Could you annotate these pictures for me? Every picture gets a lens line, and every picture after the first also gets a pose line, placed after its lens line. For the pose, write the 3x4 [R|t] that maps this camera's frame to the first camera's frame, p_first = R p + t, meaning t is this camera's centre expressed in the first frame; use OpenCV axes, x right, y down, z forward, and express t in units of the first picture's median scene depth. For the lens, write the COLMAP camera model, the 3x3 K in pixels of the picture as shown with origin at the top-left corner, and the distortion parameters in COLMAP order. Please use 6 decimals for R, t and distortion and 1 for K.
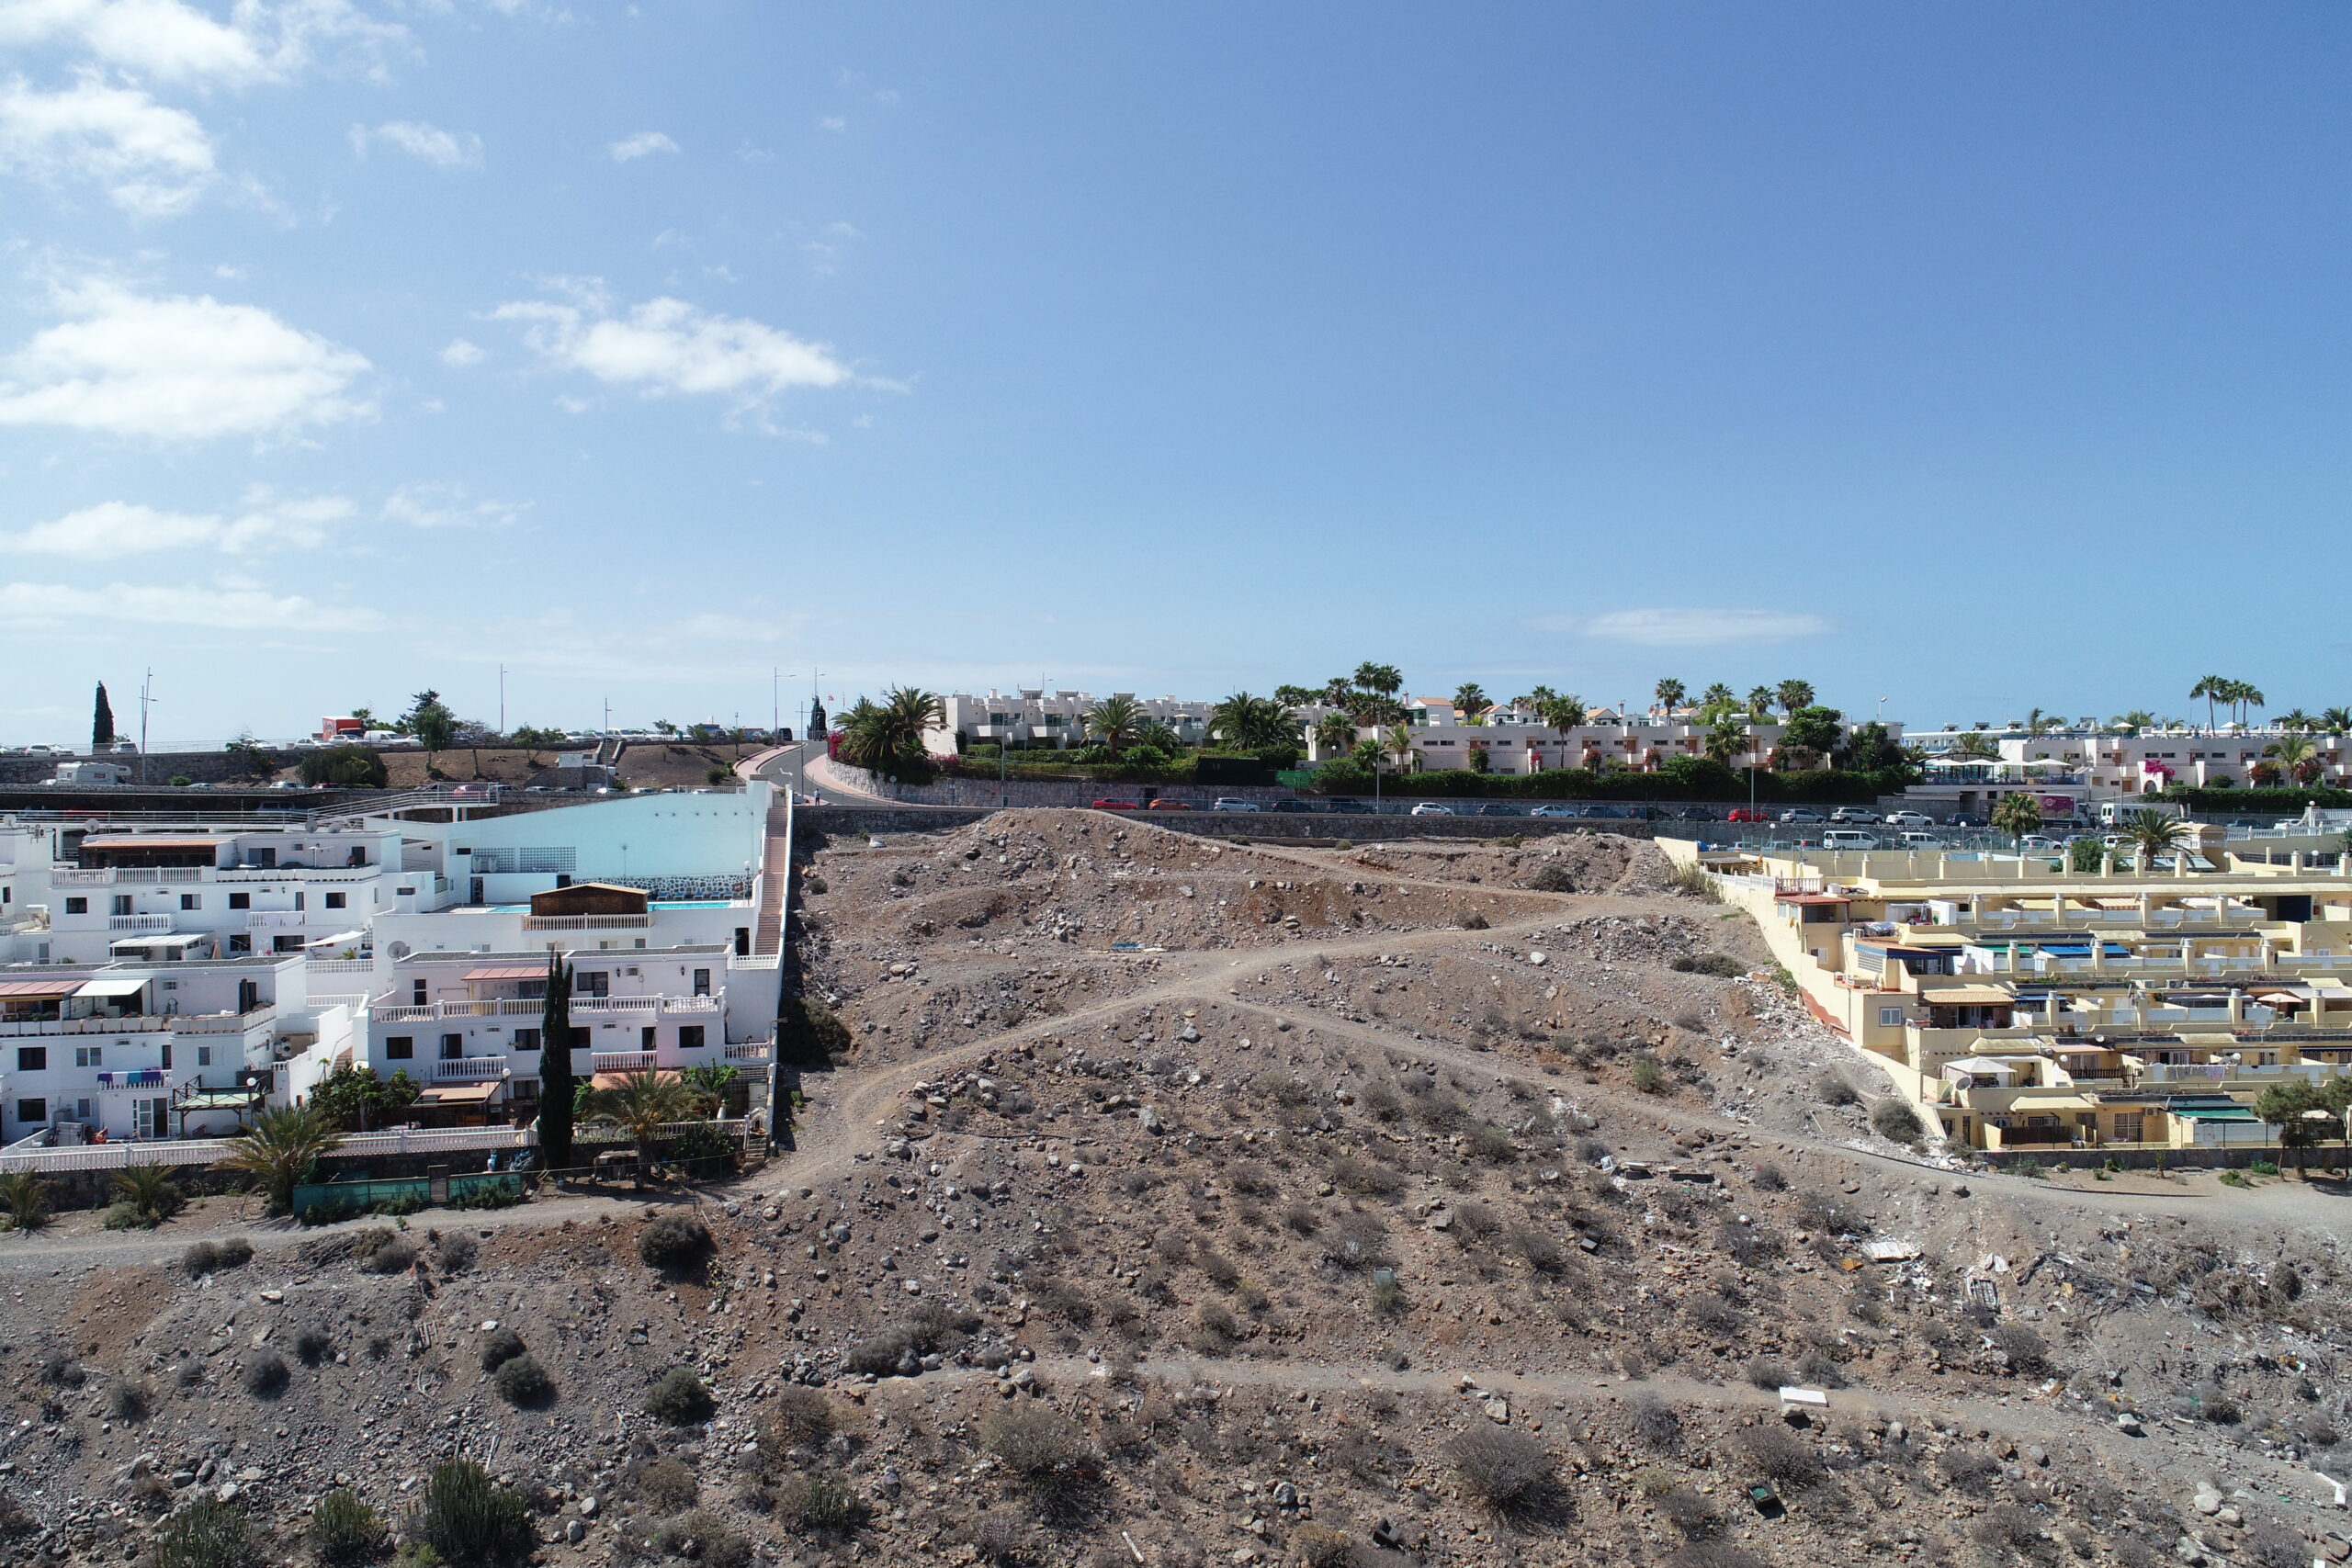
lens RADIAL K [[1573.7, 0, 1170.8], [0, 1573.7, 785.0], [0, 0, 1]] dist [-0.002641, 0.000936]
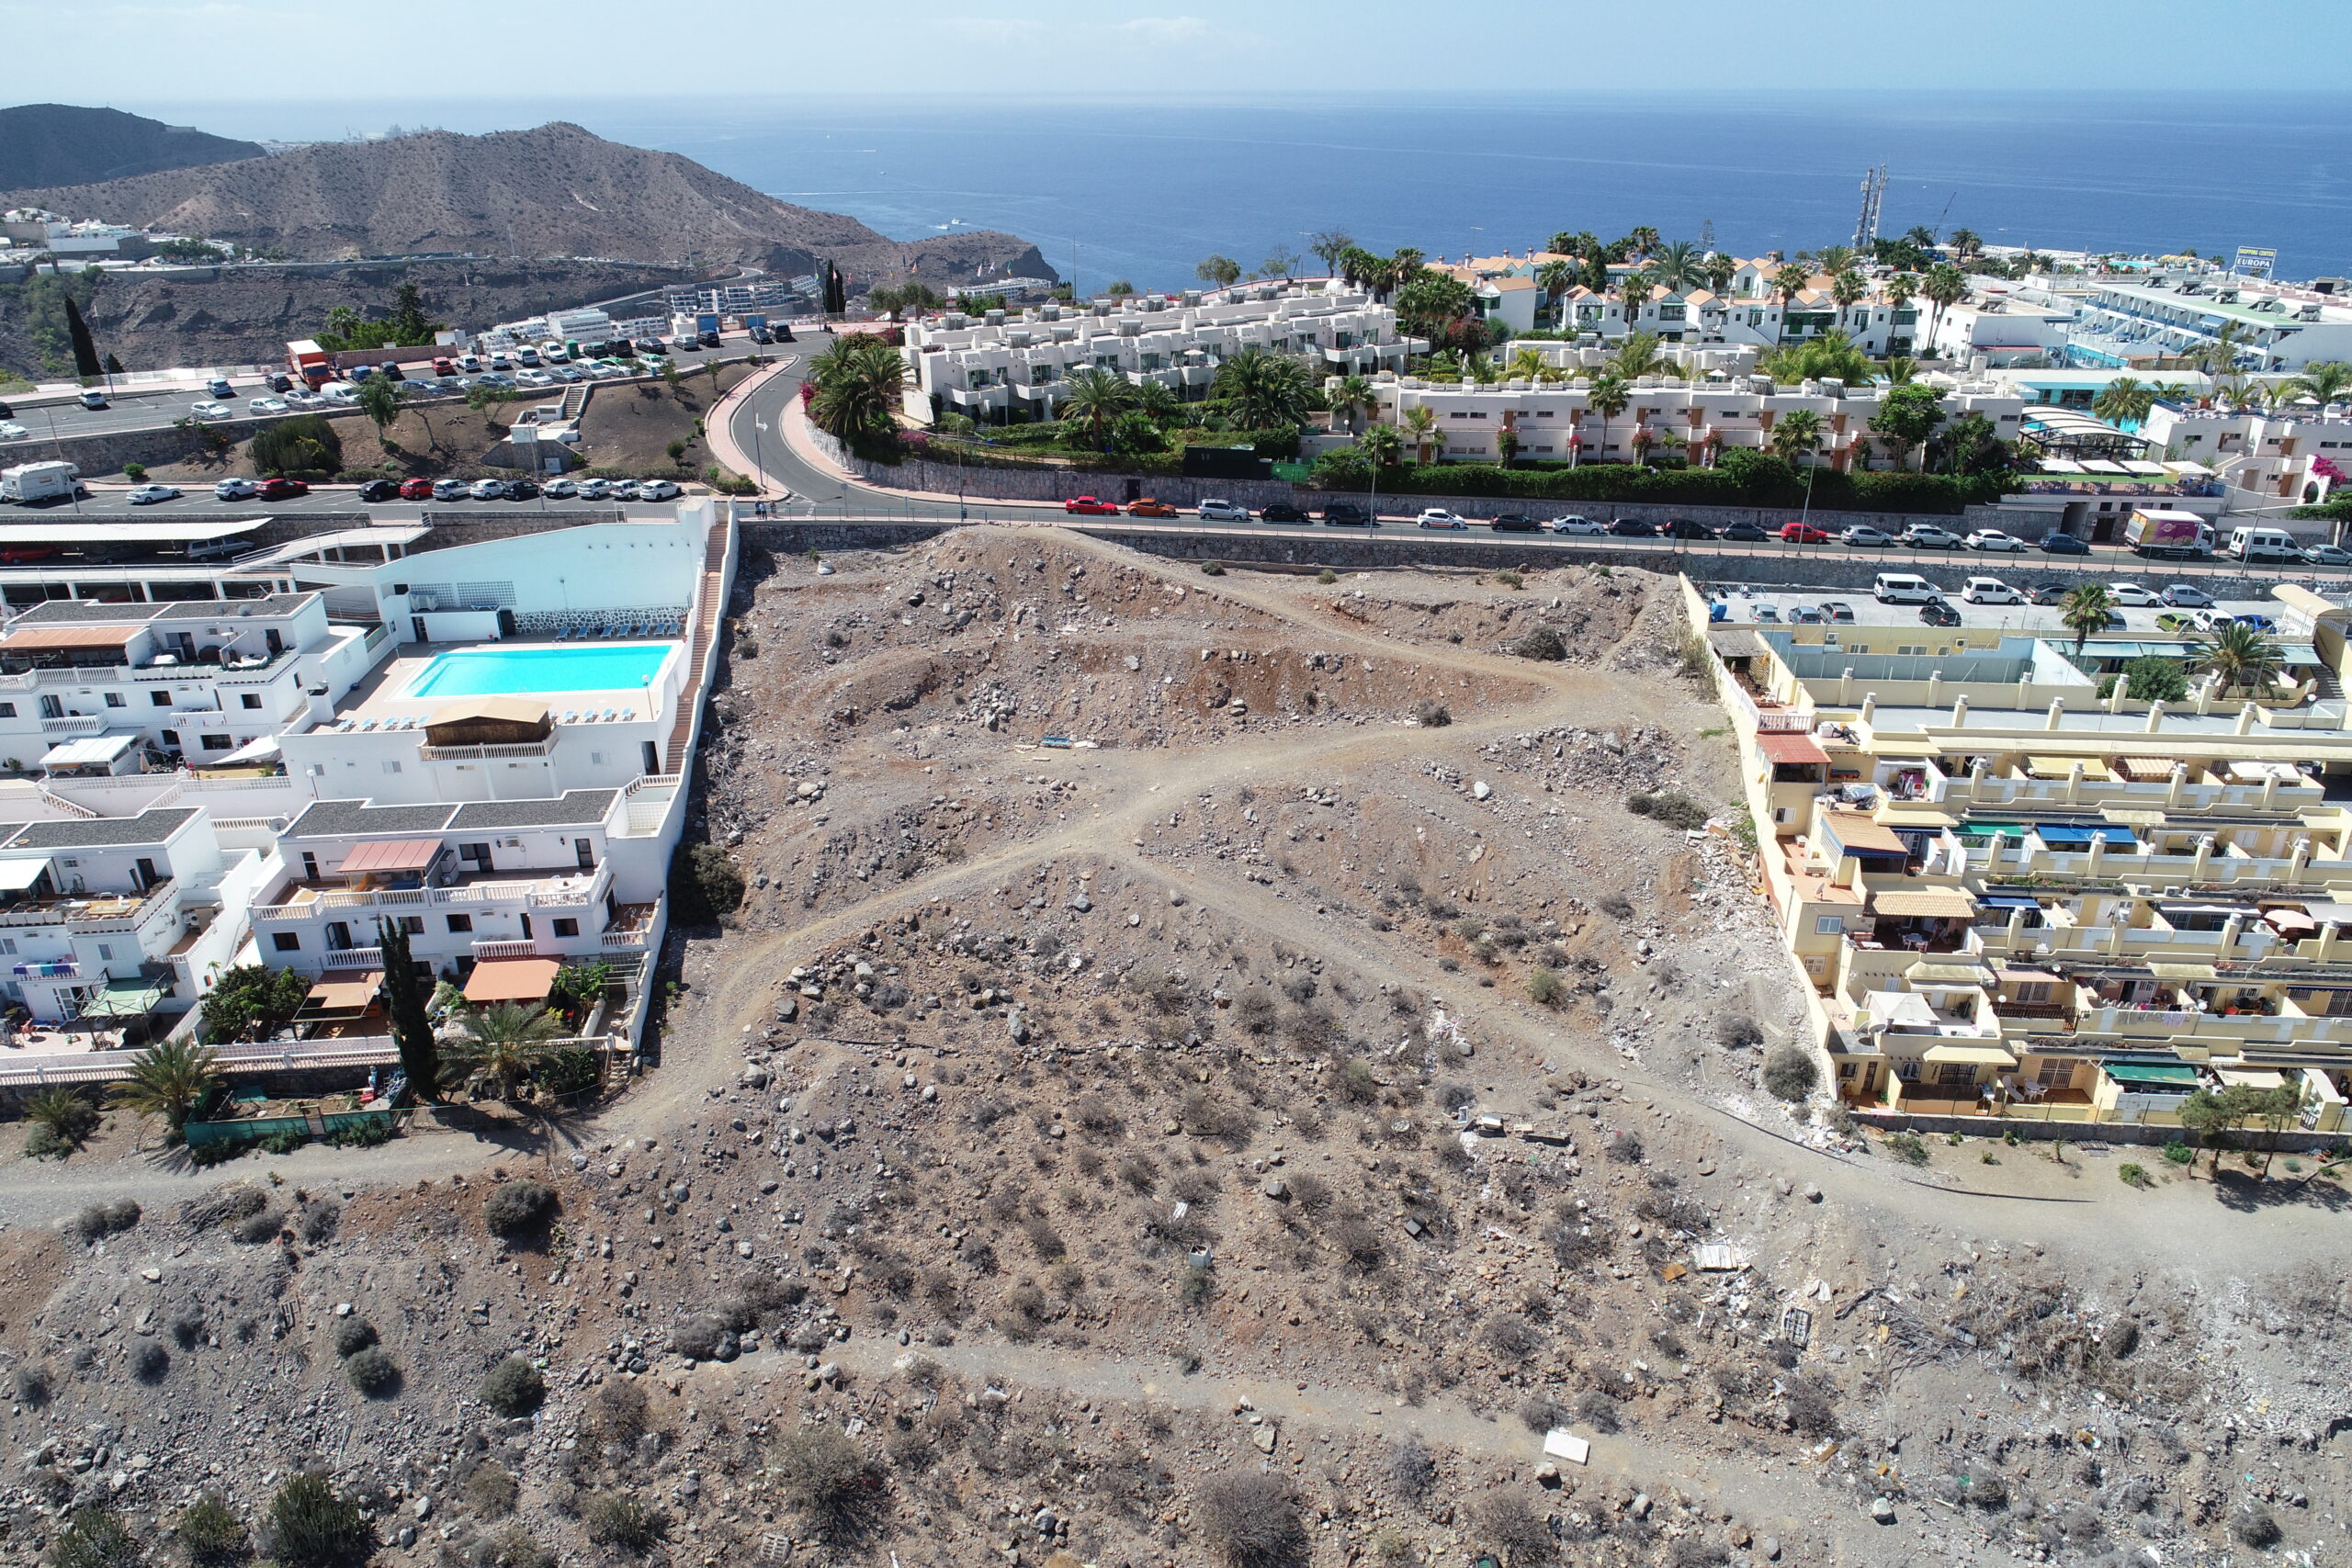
lens RADIAL K [[1573.7, 0, 1175.3], [0, 1573.7, 789.1], [0, 0, 1]] dist [-0.002641, 0.000936]
pose [[0.993773, 0.045187, -0.101849, 0.207948], [-0.000052, 0.914264, 0.405120, -0.376720], [0.111423, -0.402592, 0.908573, 0.186749]]
